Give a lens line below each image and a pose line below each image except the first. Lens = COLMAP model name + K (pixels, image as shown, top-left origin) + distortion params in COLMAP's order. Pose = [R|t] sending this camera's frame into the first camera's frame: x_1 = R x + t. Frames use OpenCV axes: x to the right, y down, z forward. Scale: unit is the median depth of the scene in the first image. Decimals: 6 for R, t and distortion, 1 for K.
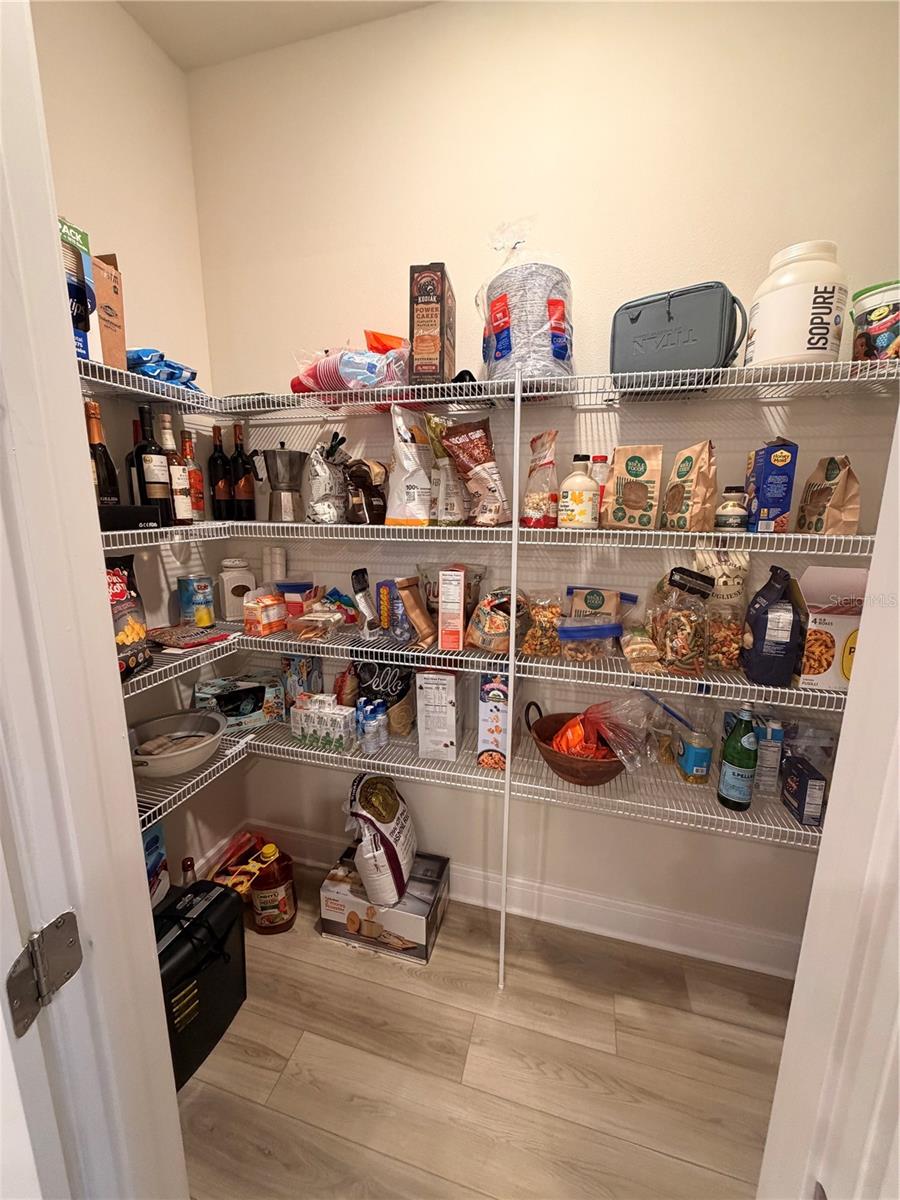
lens RADIAL K [[467.8, 0, 451.5], [0, 467.8, 596.1], [0, 0, 1]] dist [-0.006723, 0.000076]
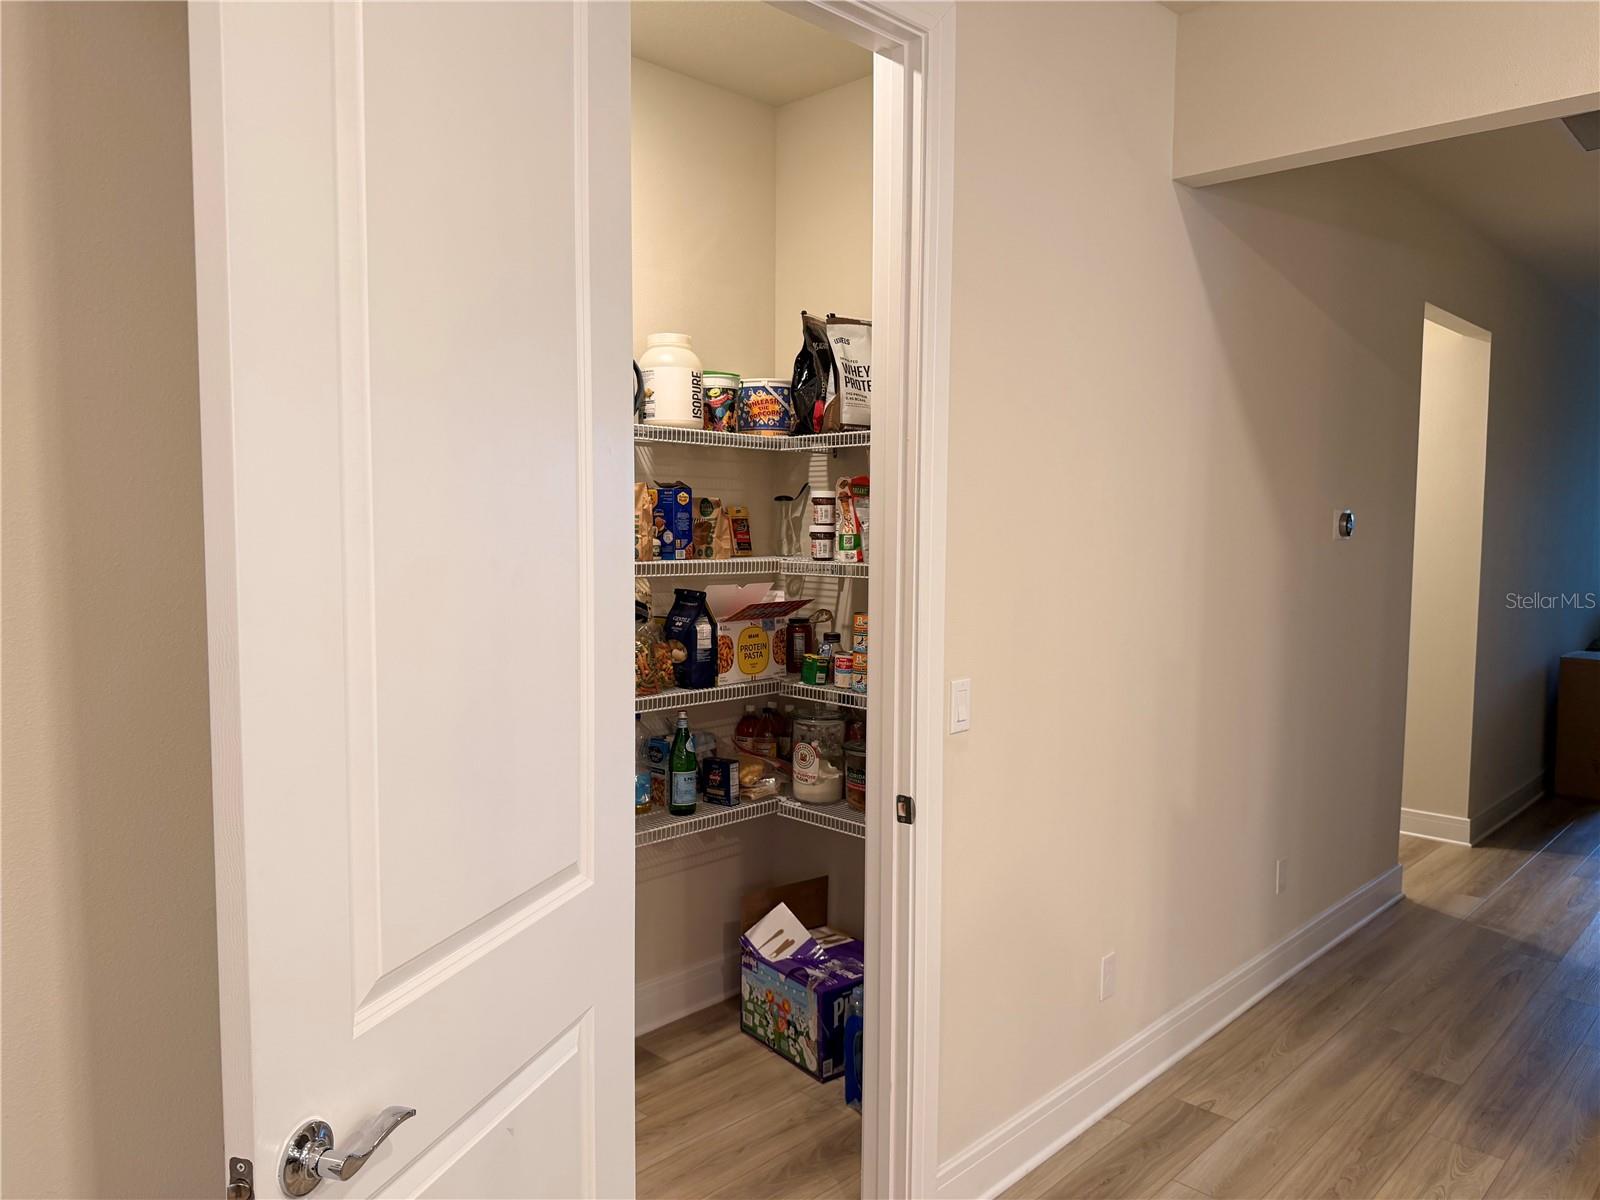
lens RADIAL K [[1183.9, 0, 799.1], [0, 1183.9, 600.5], [0, 0, 1]] dist [0.012171, 0.000250]
pose [[0.456673, -0.064454, 0.887297, -1.883277], [0.165299, 0.986152, -0.013441, 0.055861], [-0.874143, 0.152807, 0.461003, -0.633173]]
